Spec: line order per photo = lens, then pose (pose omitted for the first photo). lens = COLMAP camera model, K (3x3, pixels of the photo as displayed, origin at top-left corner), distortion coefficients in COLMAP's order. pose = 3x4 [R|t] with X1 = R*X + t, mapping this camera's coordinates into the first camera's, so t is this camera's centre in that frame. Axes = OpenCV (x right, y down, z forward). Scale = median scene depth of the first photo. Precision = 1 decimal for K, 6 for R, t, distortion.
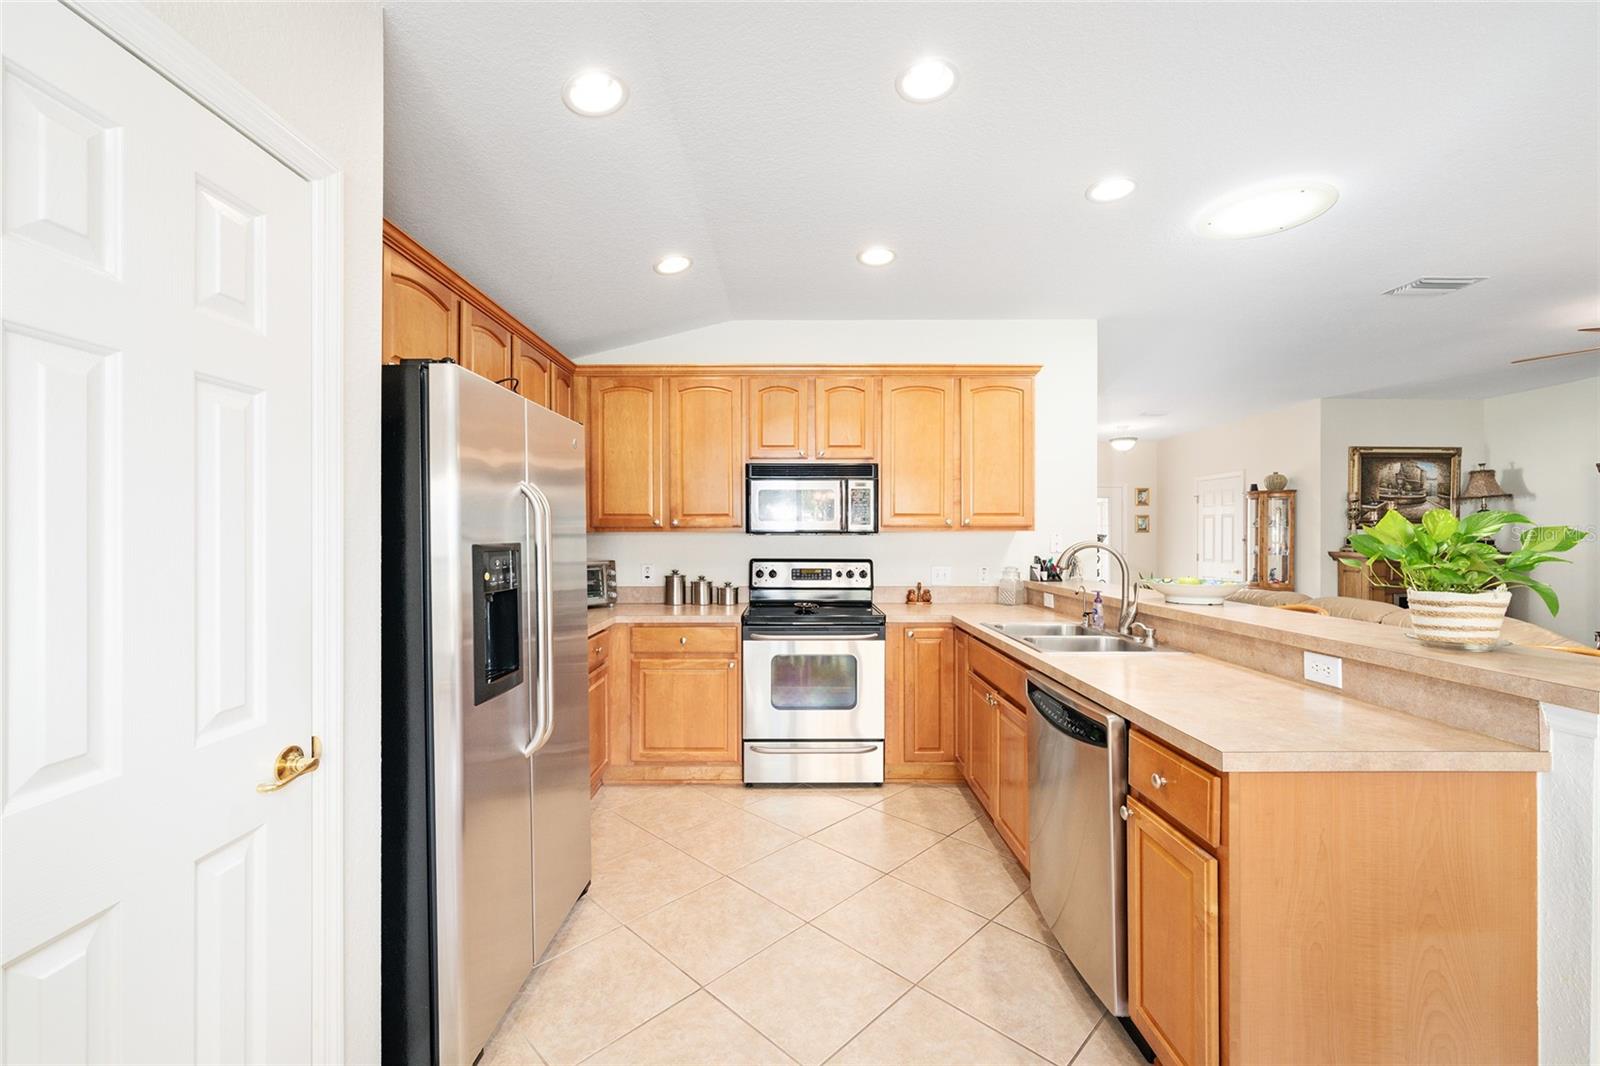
lens RADIAL K [[657.0, 0, 803.9], [0, 657.0, 535.0], [0, 0, 1]] dist [-0.000217, 0.000137]
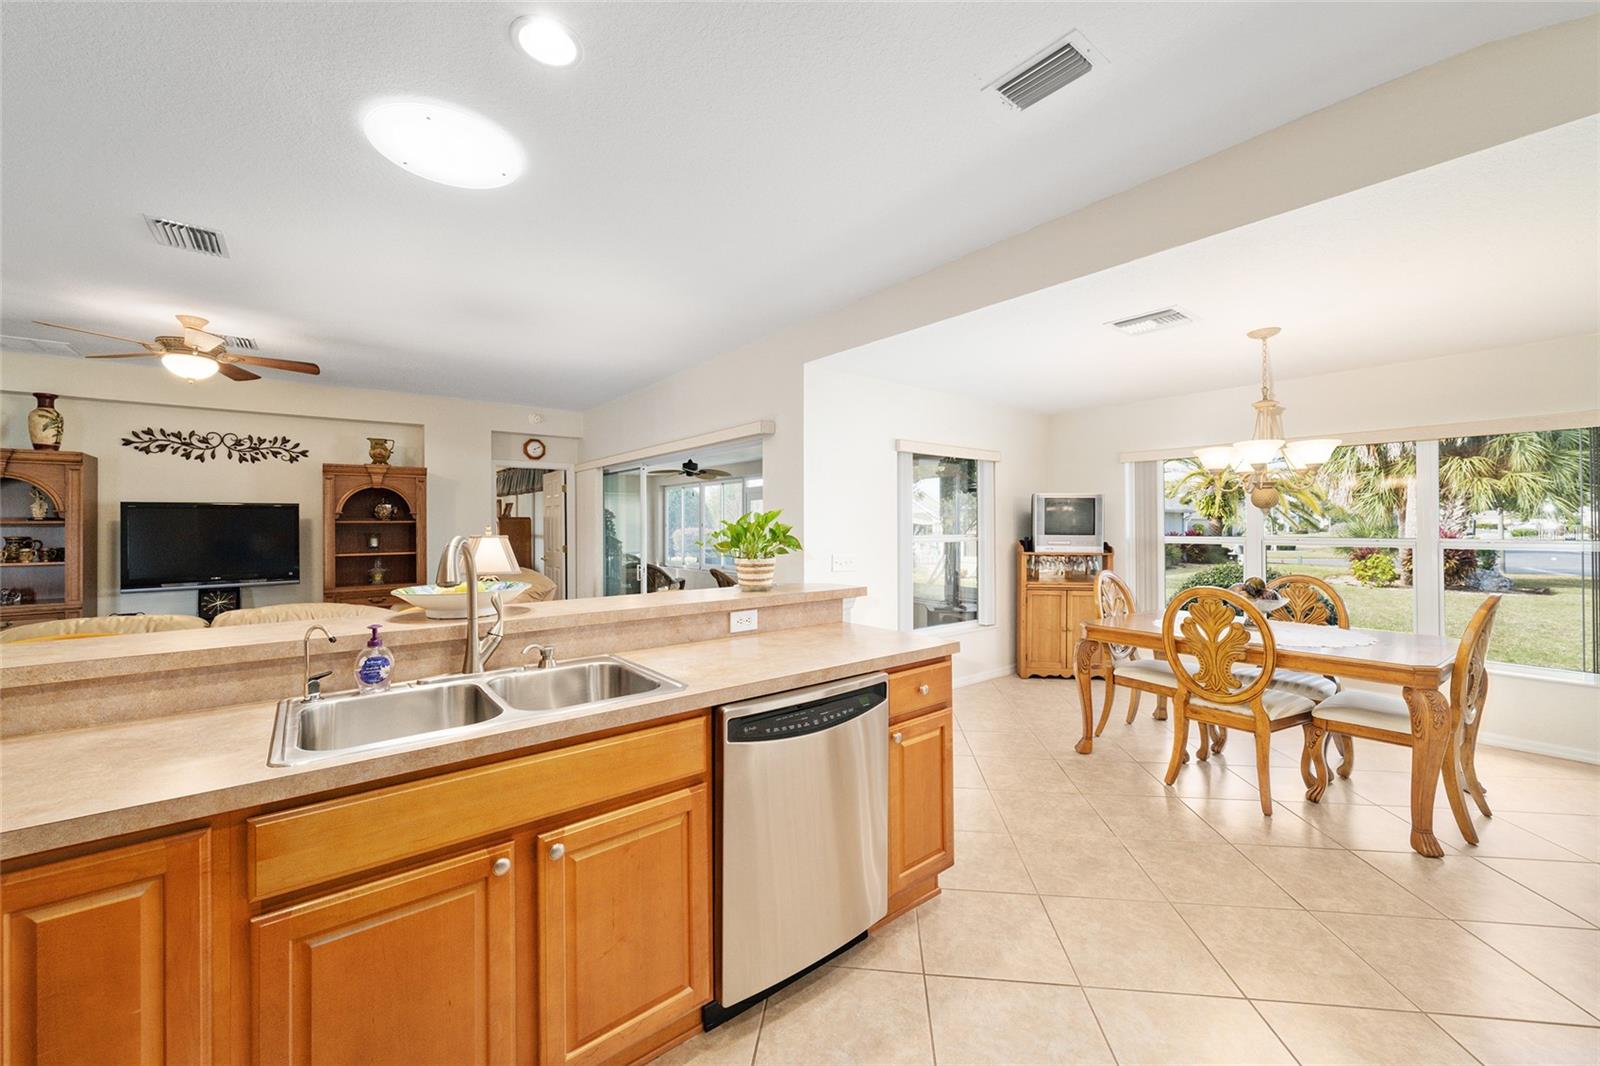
lens RADIAL K [[614.2, 0, 797.4], [0, 614.2, 523.9], [0, 0, 1]] dist [-0.001713, 0.000024]
pose [[-0.616214, 0.005280, 0.787561, -0.147294], [0.003902, 0.999986, -0.003651, 0.000964], [-0.787569, 0.000823, -0.616226, 0.802830]]
